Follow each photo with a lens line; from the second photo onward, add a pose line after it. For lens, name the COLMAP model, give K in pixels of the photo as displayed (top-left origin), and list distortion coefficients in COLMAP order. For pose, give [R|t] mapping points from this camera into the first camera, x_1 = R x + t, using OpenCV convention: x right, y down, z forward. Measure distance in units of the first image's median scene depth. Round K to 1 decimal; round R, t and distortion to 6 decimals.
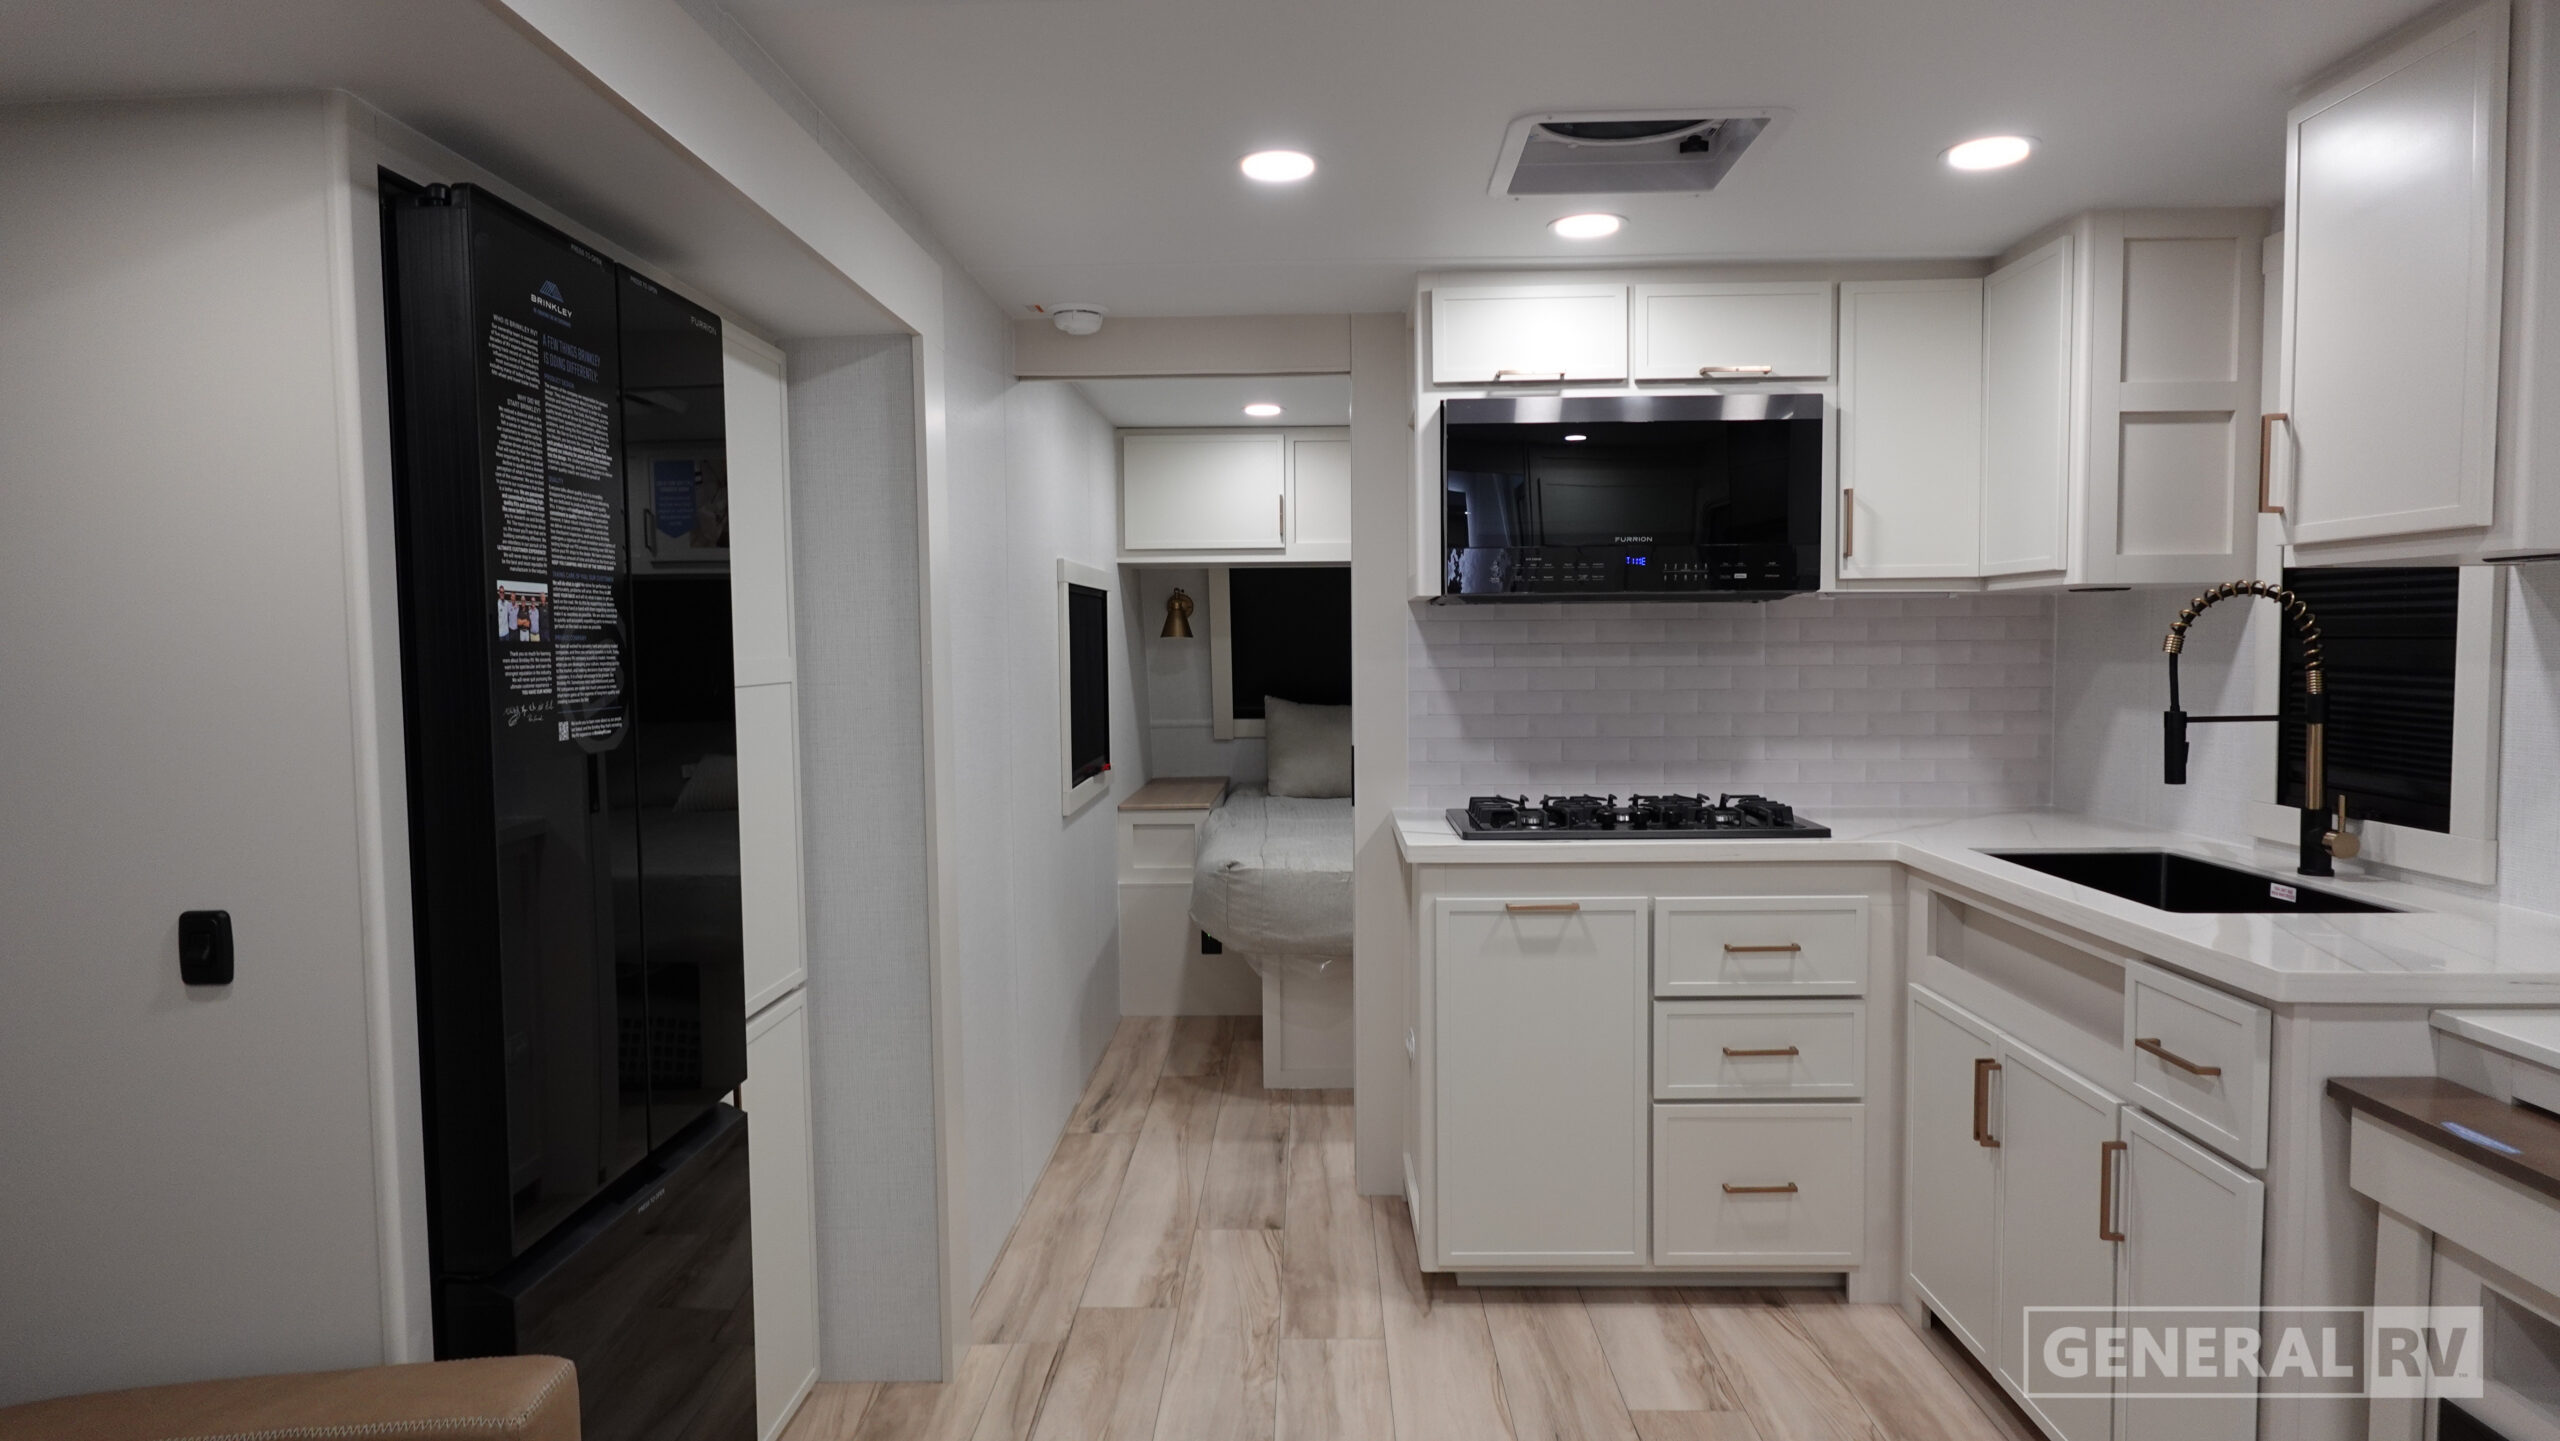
lens RADIAL K [[1448.2, 0, 1283.3], [0, 1448.2, 715.4], [0, 0, 1]] dist [-0.003621, 0.002947]
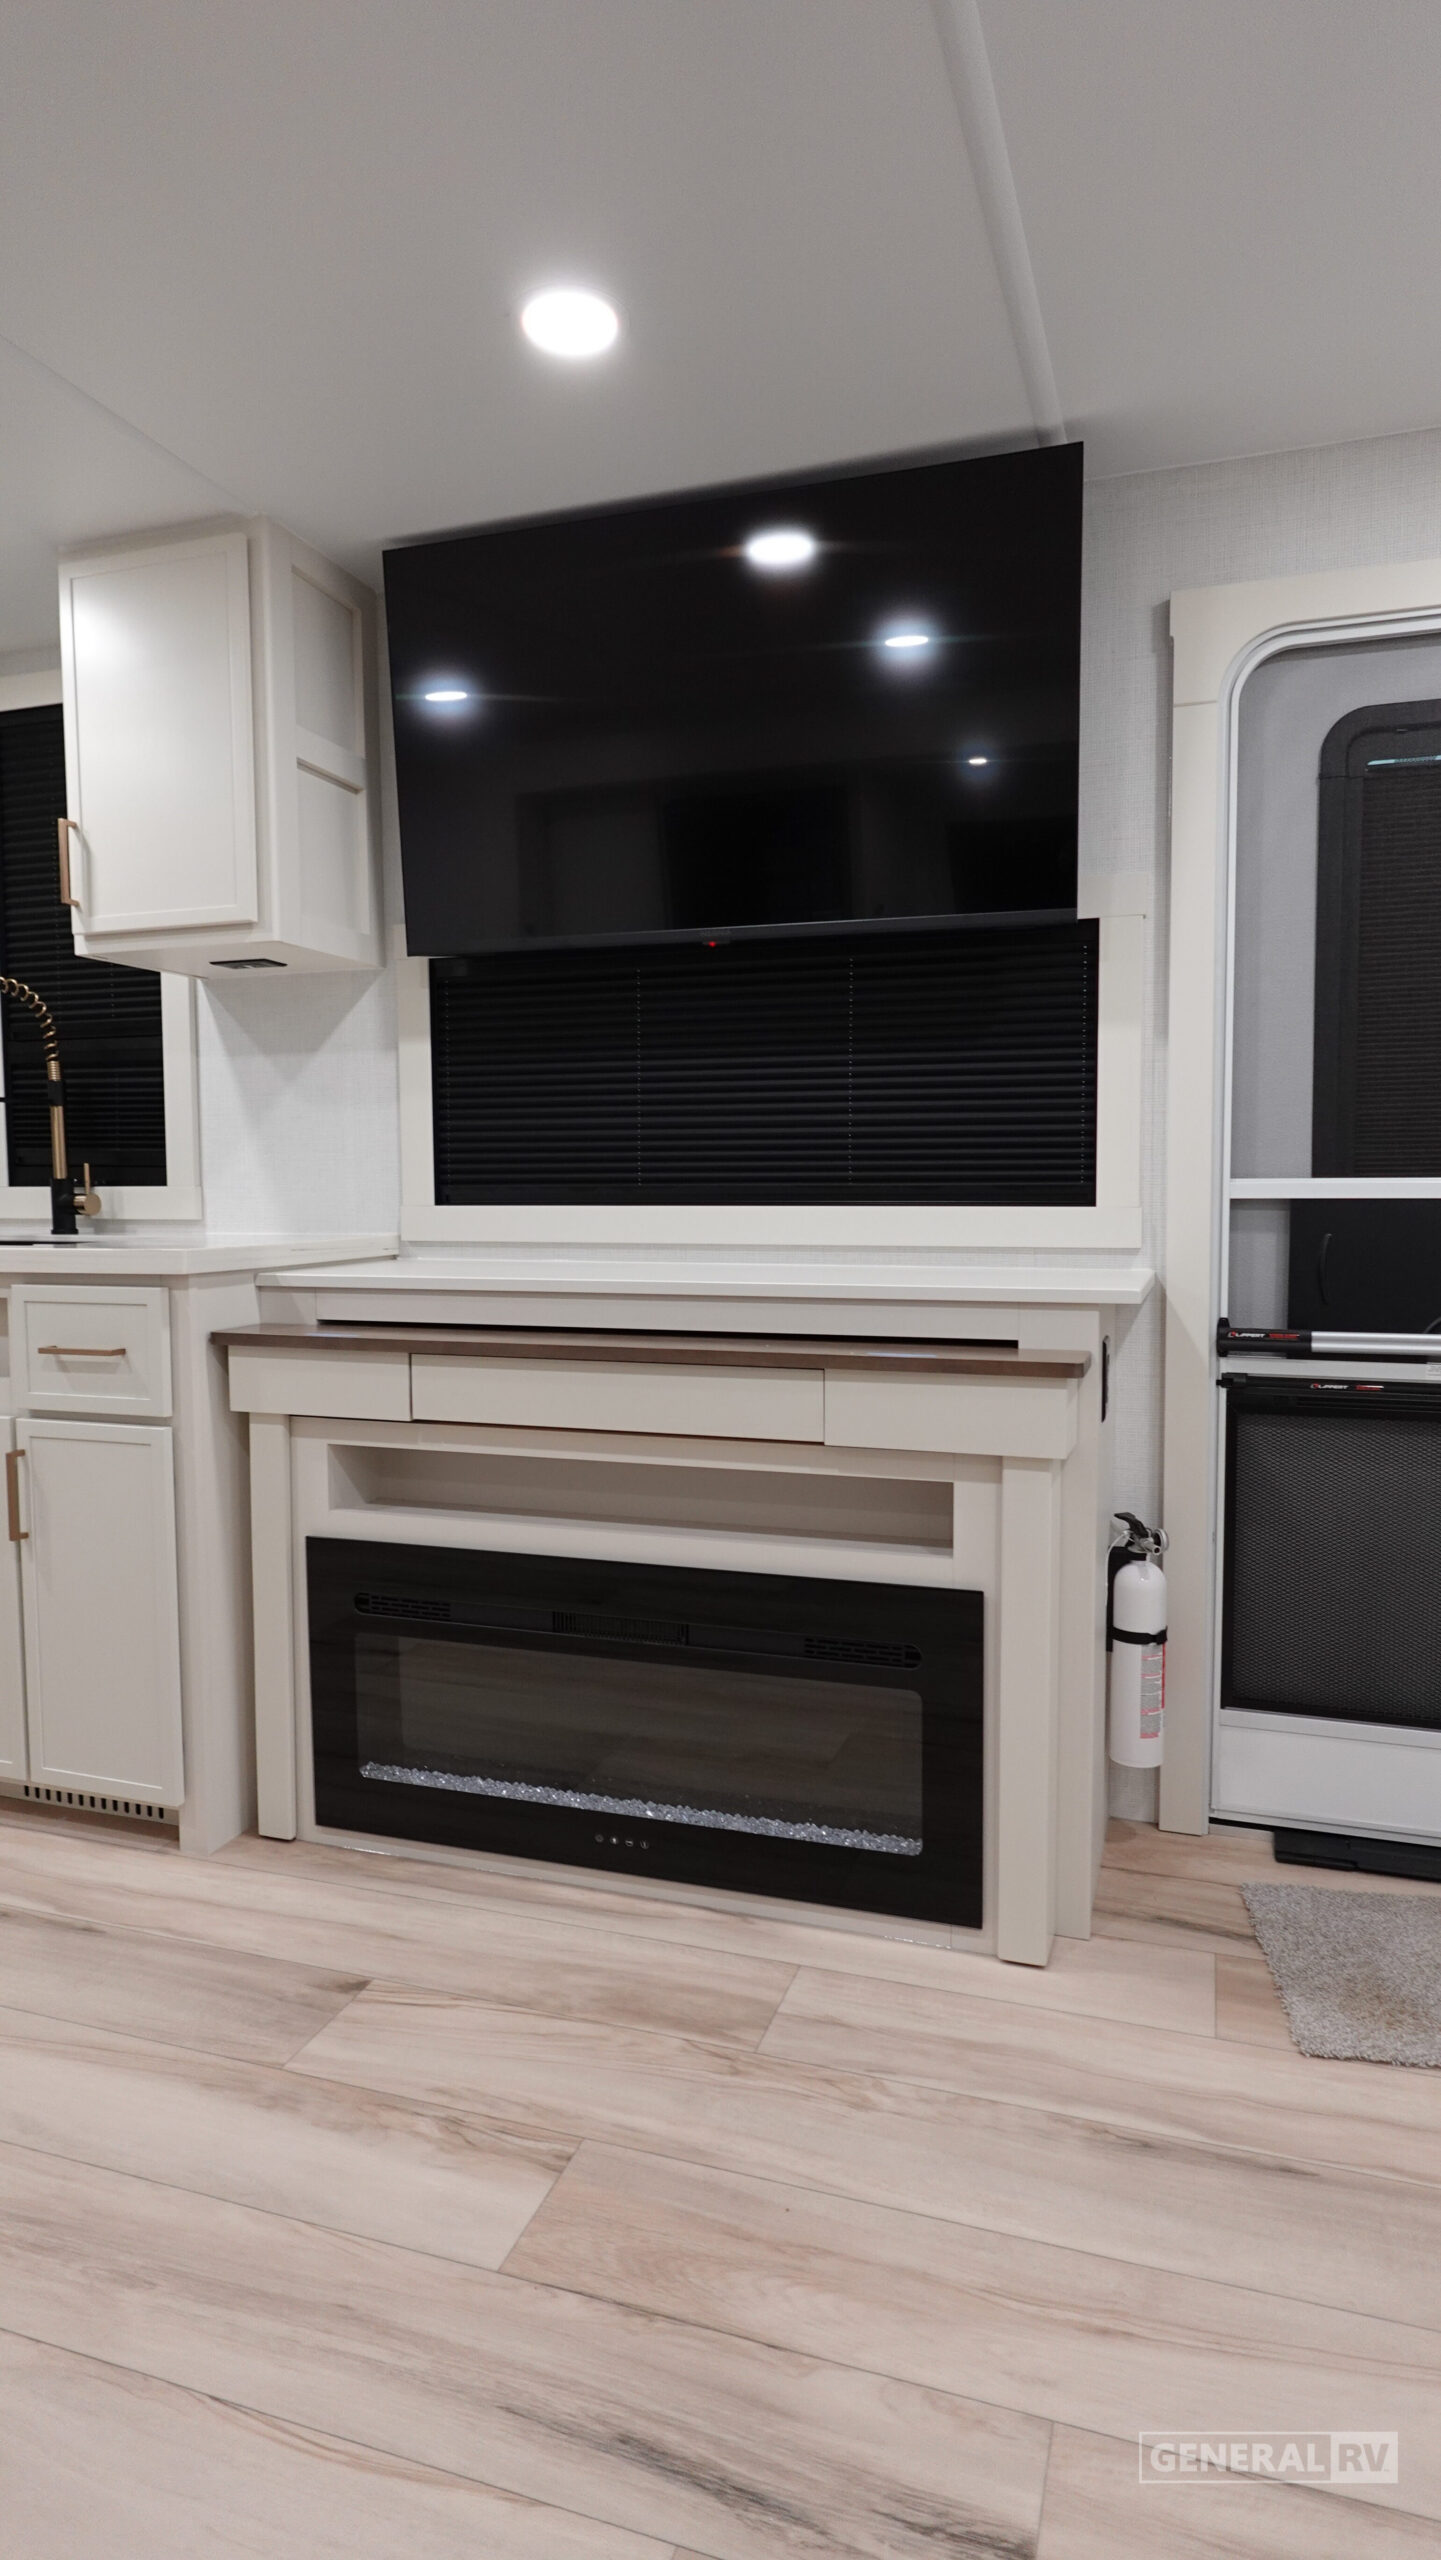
lens RADIAL K [[1448.2, 0, 723.5], [0, 1448.2, 1279.8], [0, 0, 1]] dist [-0.003621, 0.002947]
pose [[0.297536, -0.059104, 0.952879, -0.258865], [0.053798, 0.997534, 0.045076, 0.120417], [-0.953194, 0.037851, 0.299982, 0.123199]]
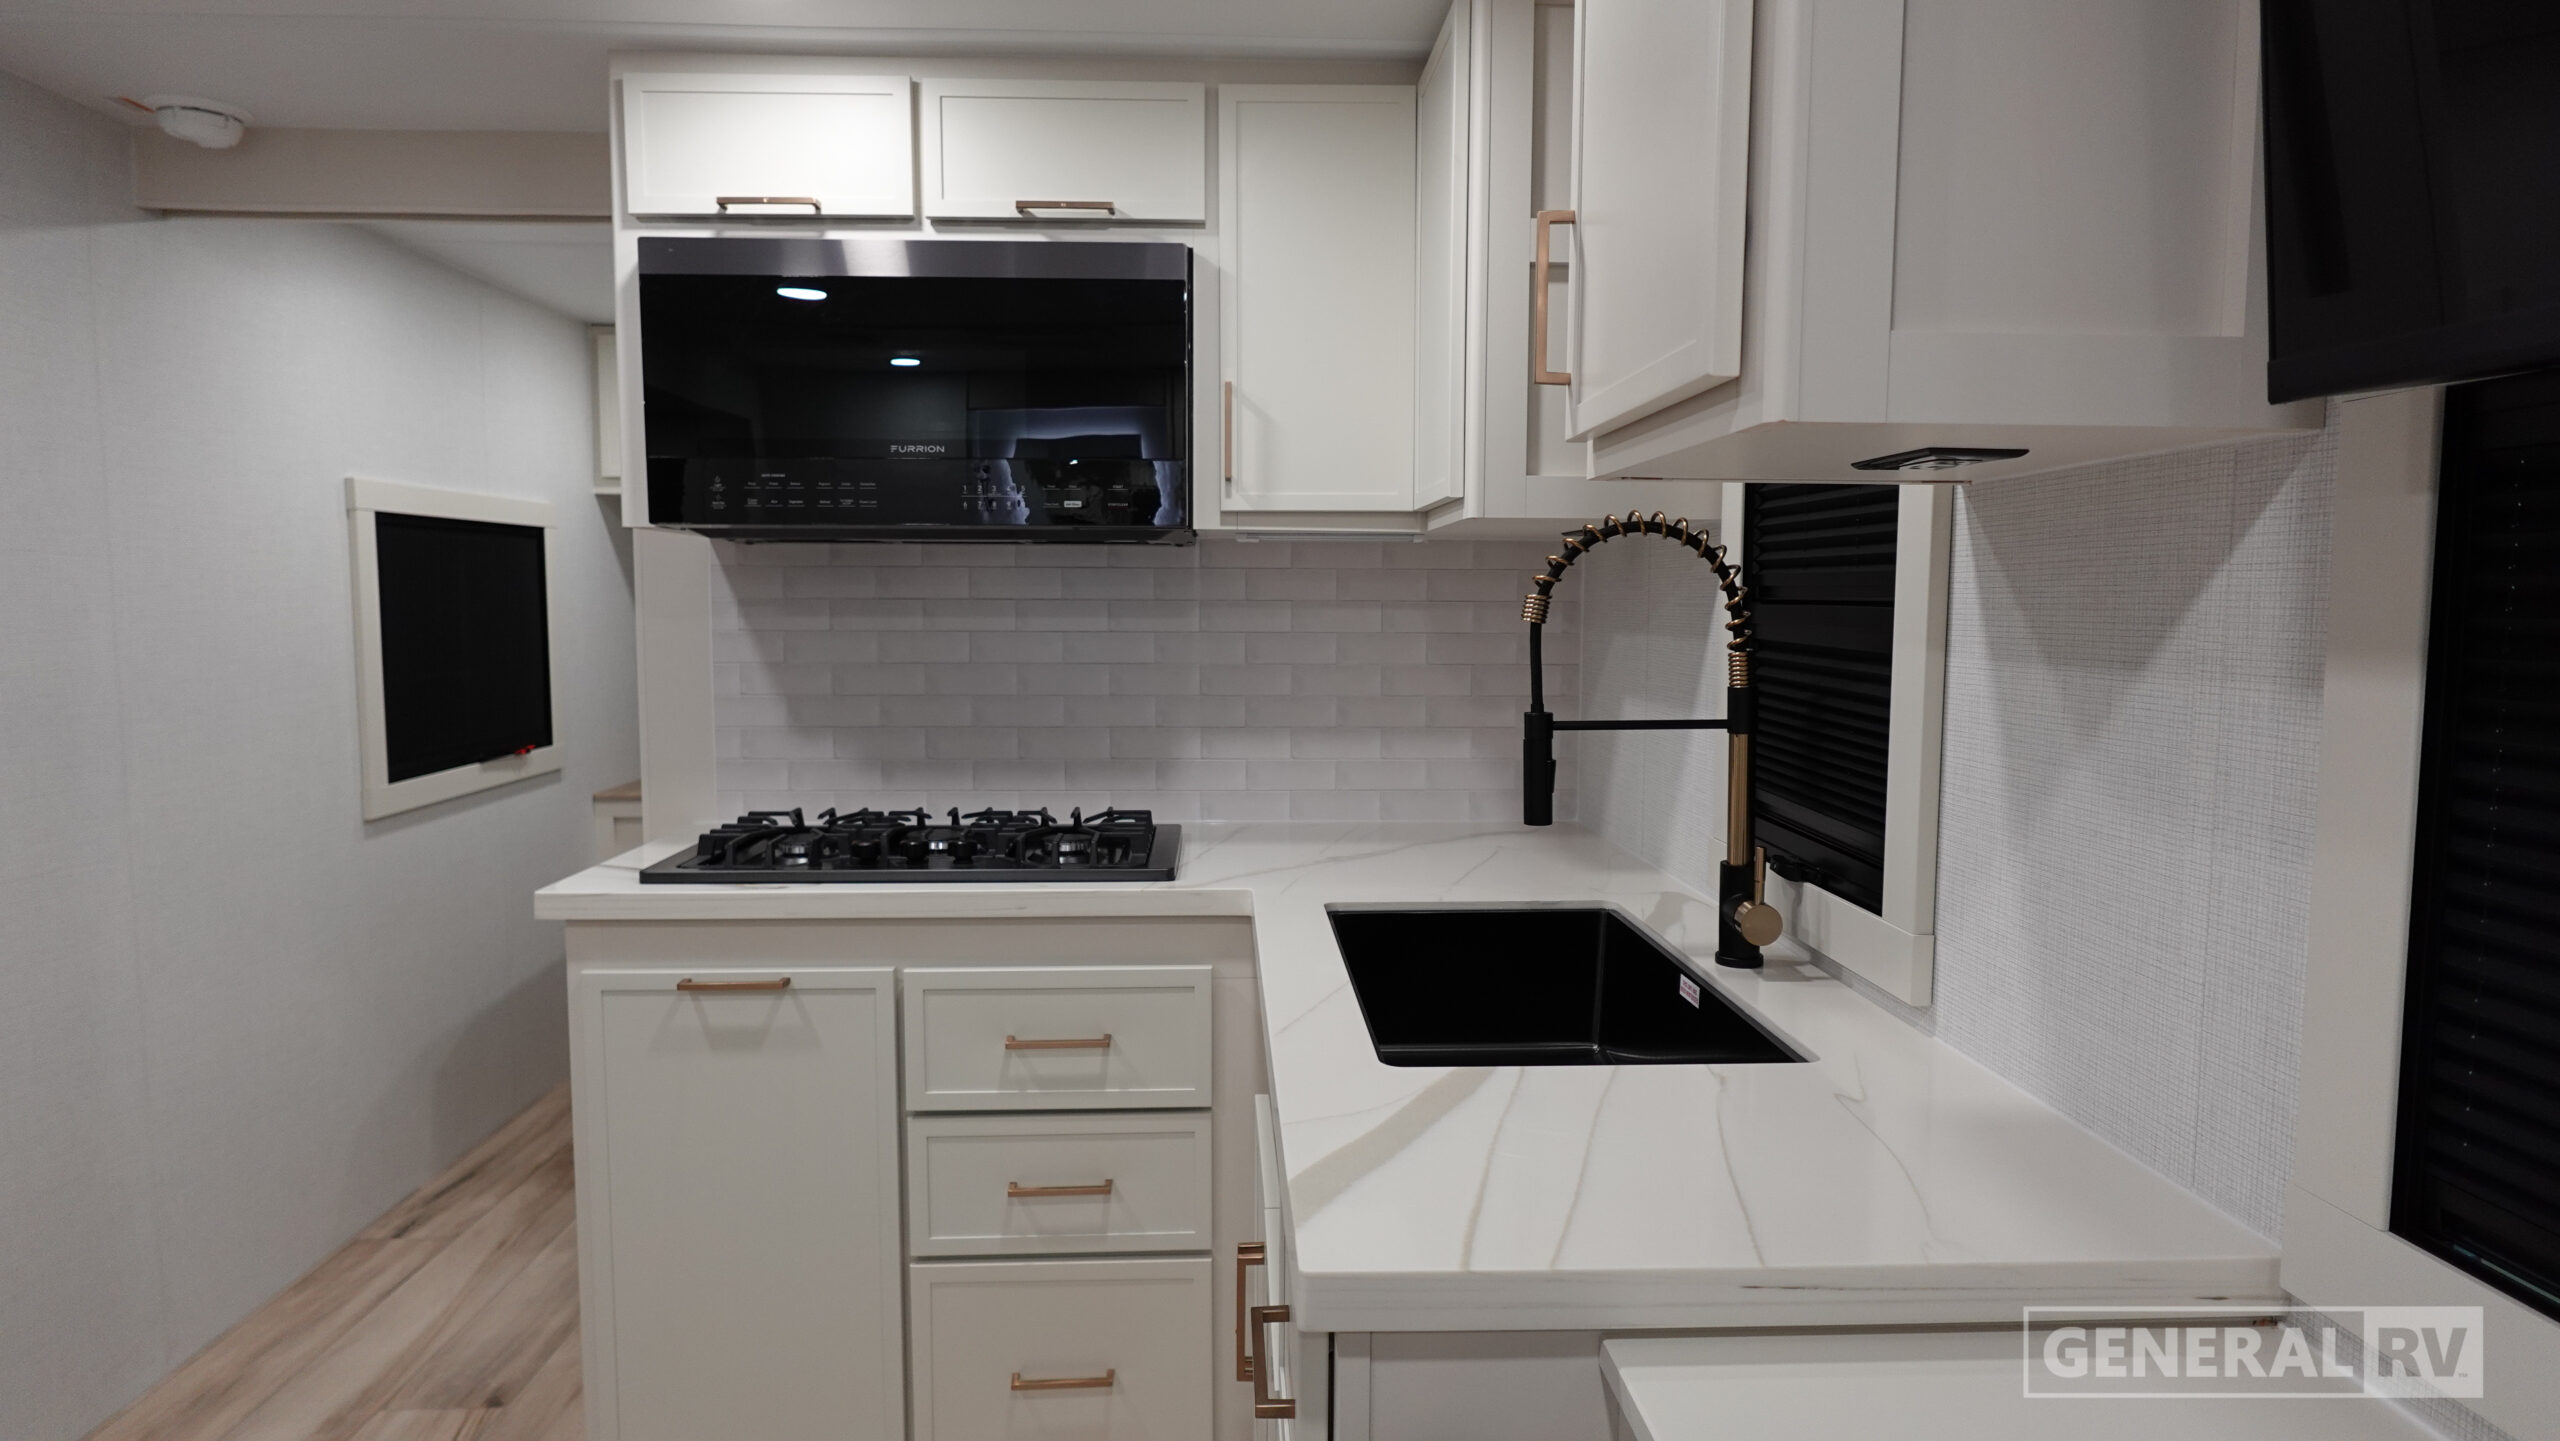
lens RADIAL K [[1448.2, 0, 1283.3], [0, 1448.2, 715.4], [0, 0, 1]] dist [-0.003621, 0.002947]
pose [[0.997691, 0.006729, 0.067577, 0.453234], [-0.008743, 0.999525, 0.029549, -0.019318], [-0.067346, -0.030071, 0.997276, 0.356394]]
